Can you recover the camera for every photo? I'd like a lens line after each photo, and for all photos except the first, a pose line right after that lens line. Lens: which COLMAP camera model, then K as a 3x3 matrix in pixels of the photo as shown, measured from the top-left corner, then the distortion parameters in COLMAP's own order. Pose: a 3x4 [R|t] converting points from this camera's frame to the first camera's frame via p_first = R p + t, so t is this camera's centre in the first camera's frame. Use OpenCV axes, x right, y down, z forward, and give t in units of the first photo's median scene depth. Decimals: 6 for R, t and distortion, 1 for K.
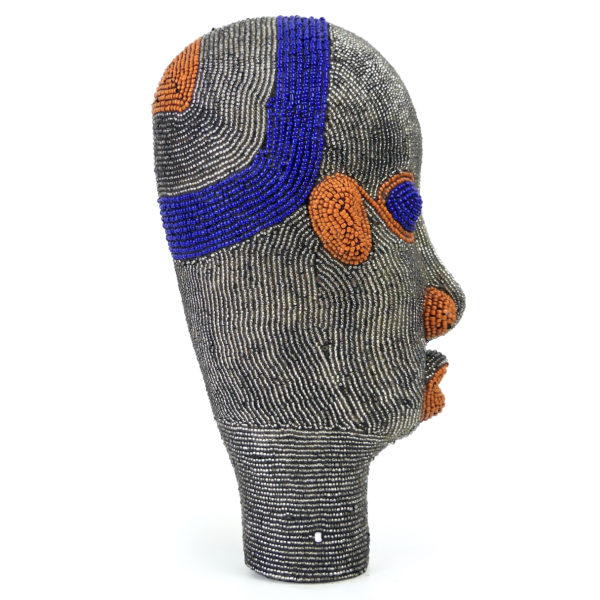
lens RADIAL K [[1470.8, 0, 300.0], [0, 1470.8, 300.0], [0, 0, 1]] dist [-0.334418, 0.038863]
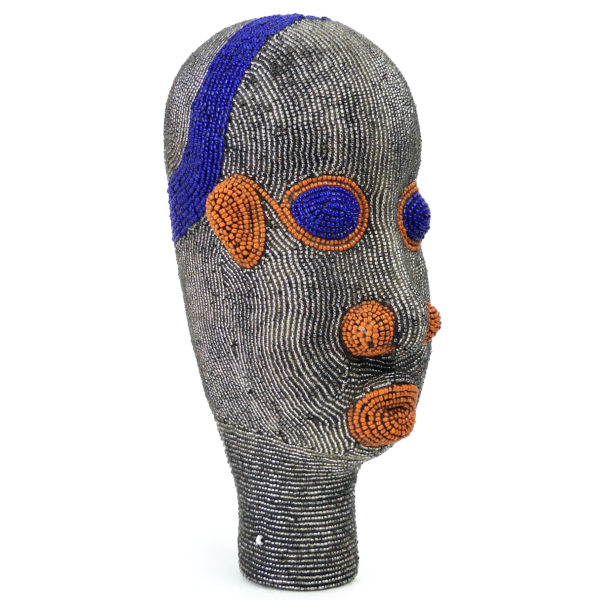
lens RADIAL K [[1470.8, 0, 300.0], [0, 1470.8, 300.0], [0, 0, 1]] dist [-0.334418, 0.038863]
pose [[0.666079, 0.096736, -0.739582, 0.789721], [-0.093687, 0.994552, 0.045709, -0.050535], [0.739974, 0.038843, 0.671513, 0.364919]]
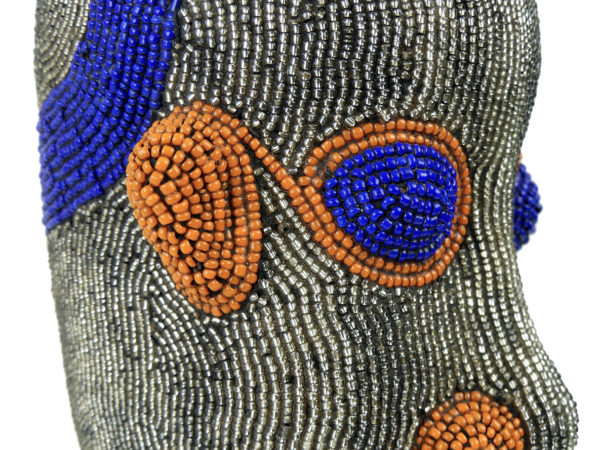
lens RADIAL K [[941.2, 0, 300.0], [0, 941.2, 225.0], [0, 0, 1]] dist [-0.133022, 0.005325]
pose [[0.787944, 0.151948, -0.596705, 0.220211], [-0.153250, 0.986974, 0.048963, -0.067935], [0.596372, 0.052865, 0.800966, 0.787996]]
